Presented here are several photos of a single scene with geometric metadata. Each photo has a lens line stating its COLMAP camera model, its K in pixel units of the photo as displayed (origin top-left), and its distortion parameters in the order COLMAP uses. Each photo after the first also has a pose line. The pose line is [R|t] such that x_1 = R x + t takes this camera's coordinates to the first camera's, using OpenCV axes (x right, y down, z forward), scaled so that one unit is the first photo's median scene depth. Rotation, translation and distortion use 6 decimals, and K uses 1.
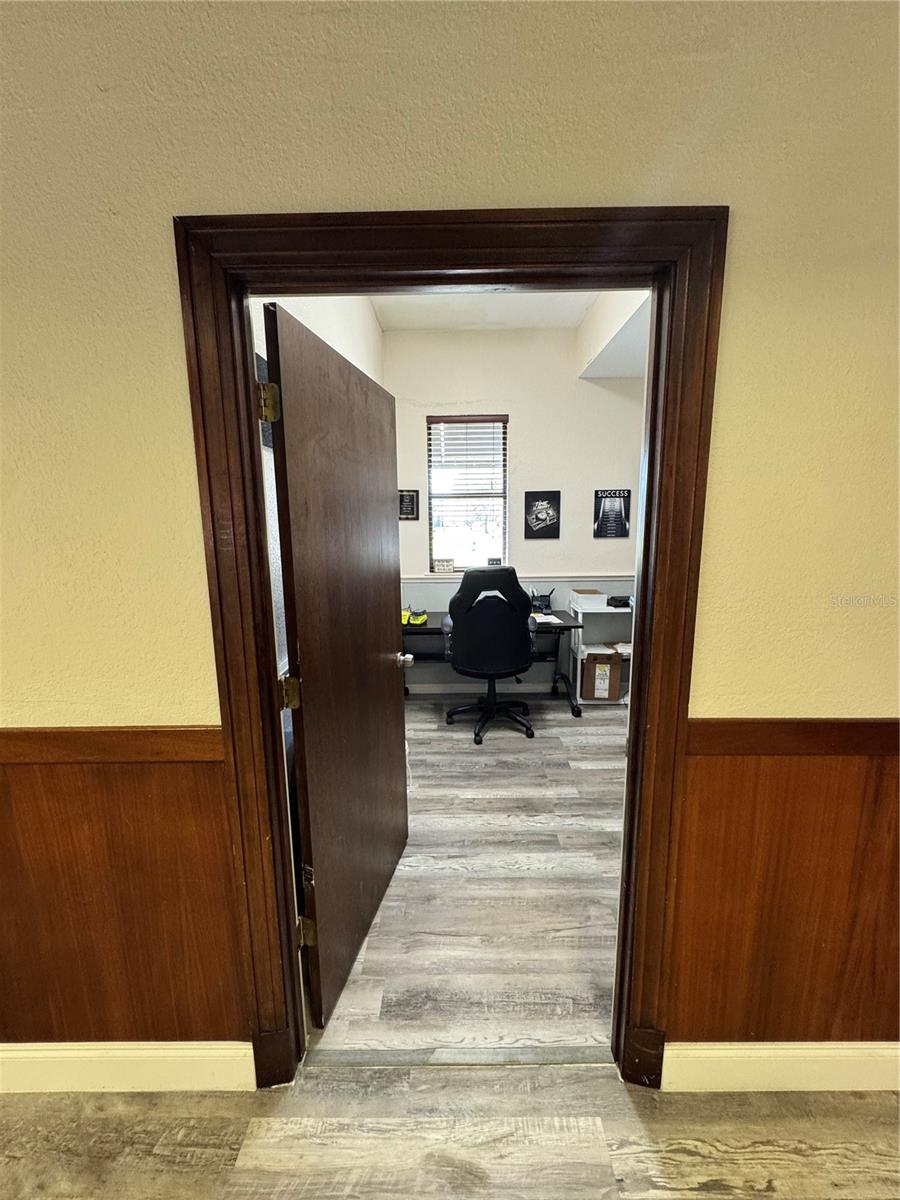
lens RADIAL K [[477.5, 0, 450.0], [0, 477.5, 599.5], [0, 0, 1]] dist [-0.002791, 0.000195]
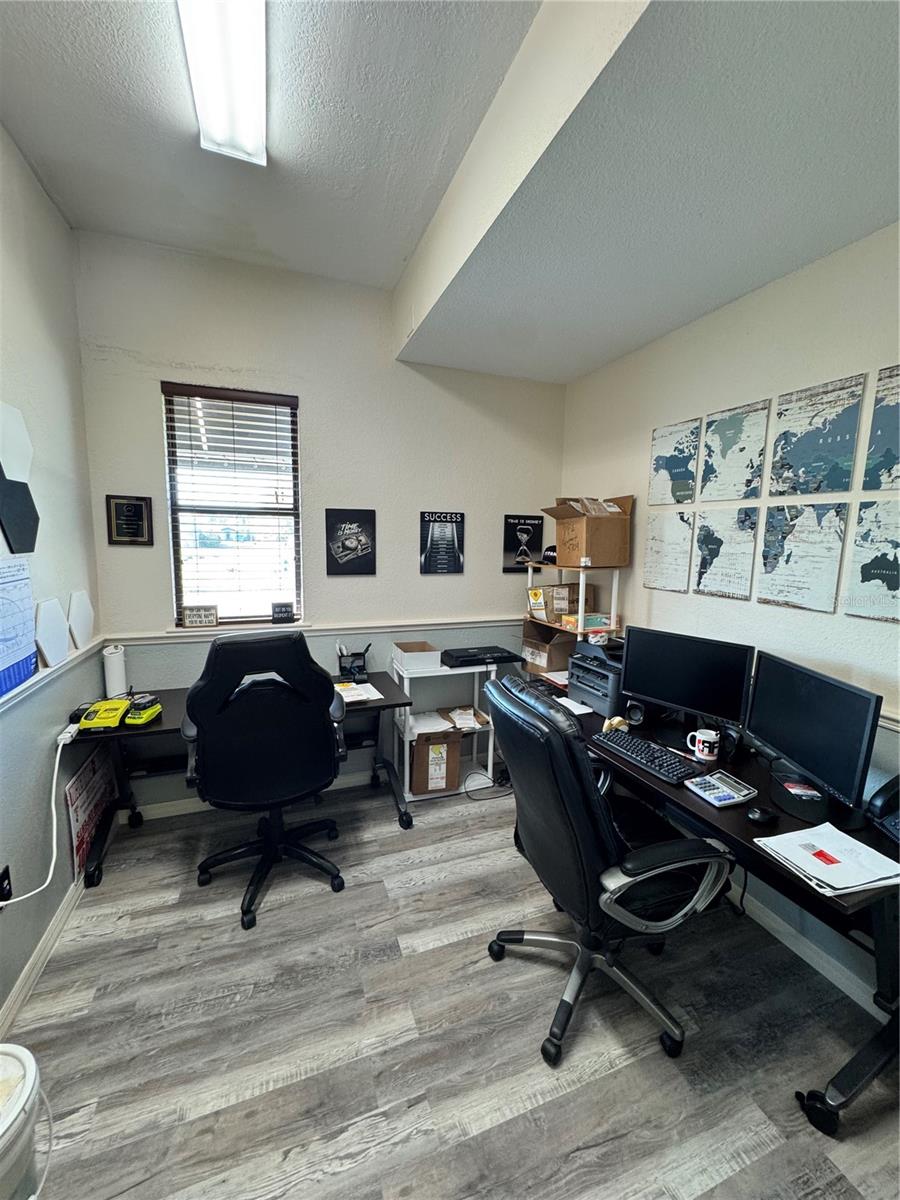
lens RADIAL K [[477.5, 0, 447.6], [0, 477.5, 598.0], [0, 0, 1]] dist [-0.002791, 0.000195]
pose [[0.933762, -0.016597, 0.357510, 0.071759], [0.030497, 0.998981, -0.033275, -0.066154], [-0.356594, 0.041974, 0.933316, 0.287892]]
